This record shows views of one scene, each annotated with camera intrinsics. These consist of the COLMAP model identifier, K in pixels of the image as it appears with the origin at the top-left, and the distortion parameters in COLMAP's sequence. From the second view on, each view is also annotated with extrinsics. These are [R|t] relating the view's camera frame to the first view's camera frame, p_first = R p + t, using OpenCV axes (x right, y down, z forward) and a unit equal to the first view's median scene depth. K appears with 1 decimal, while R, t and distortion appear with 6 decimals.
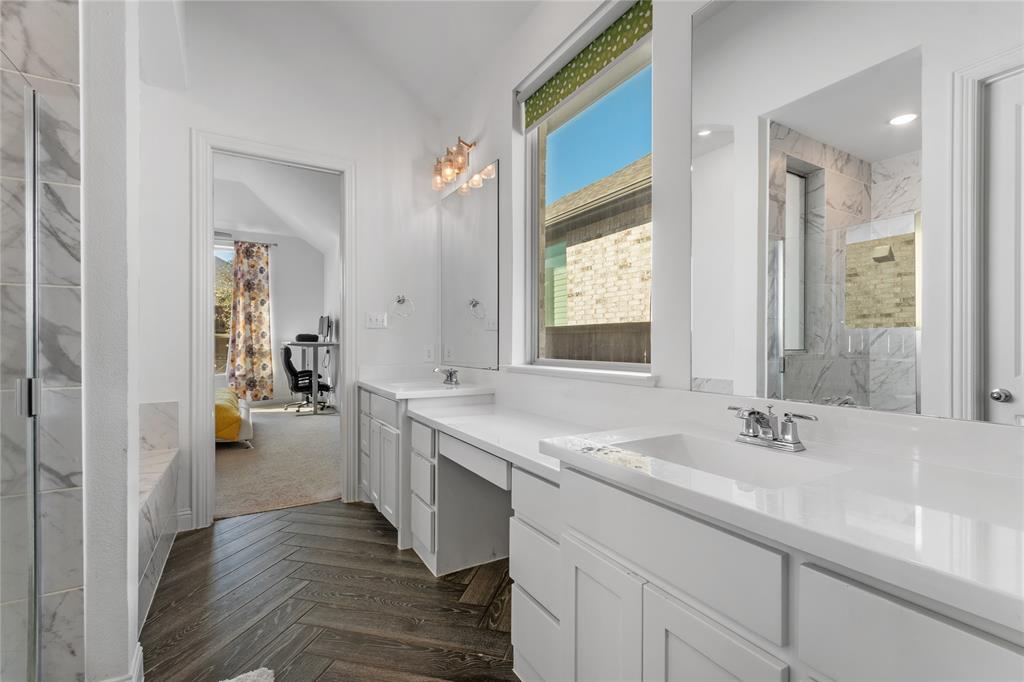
lens RADIAL K [[447.3, 0, 533.2], [0, 447.3, 343.6], [0, 0, 1]] dist [-0.024049, 0.000033]
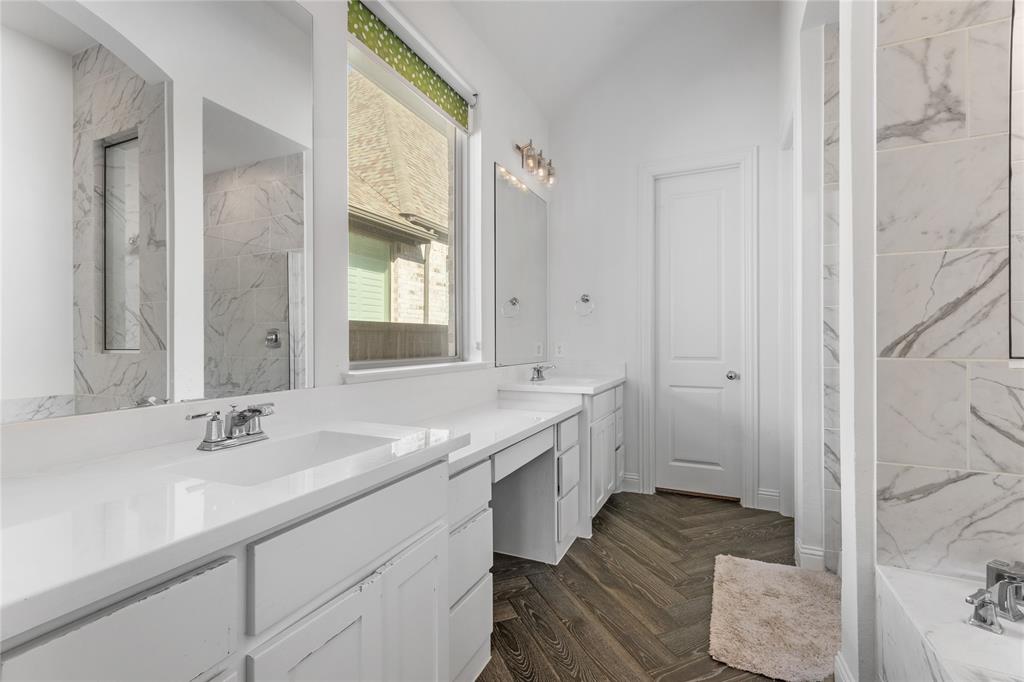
lens RADIAL K [[451.7, 0, 512.1], [0, 451.7, 347.0], [0, 0, 1]] dist [0.008793, -0.004106]
pose [[-0.540815, -0.000011, 0.841142, -1.059891], [0.007386, 0.999961, 0.004762, 0.010025], [-0.841109, 0.008788, -0.540794, 1.676544]]
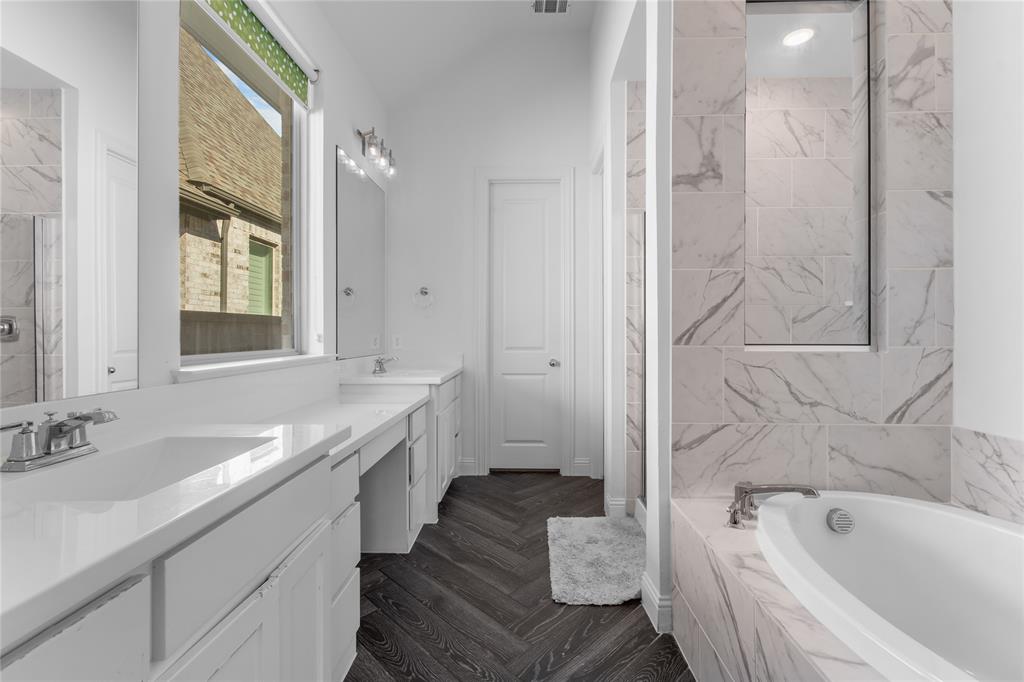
lens RADIAL K [[455.6, 0, 512.0], [0, 455.6, 341.0], [0, 0, 1]] dist [0.001328, -0.000198]
pose [[-0.827589, 0.000582, 0.561334, -1.033717], [0.009560, 0.999869, 0.013059, 0.009204], [-0.561253, 0.016174, -0.827486, 1.792278]]
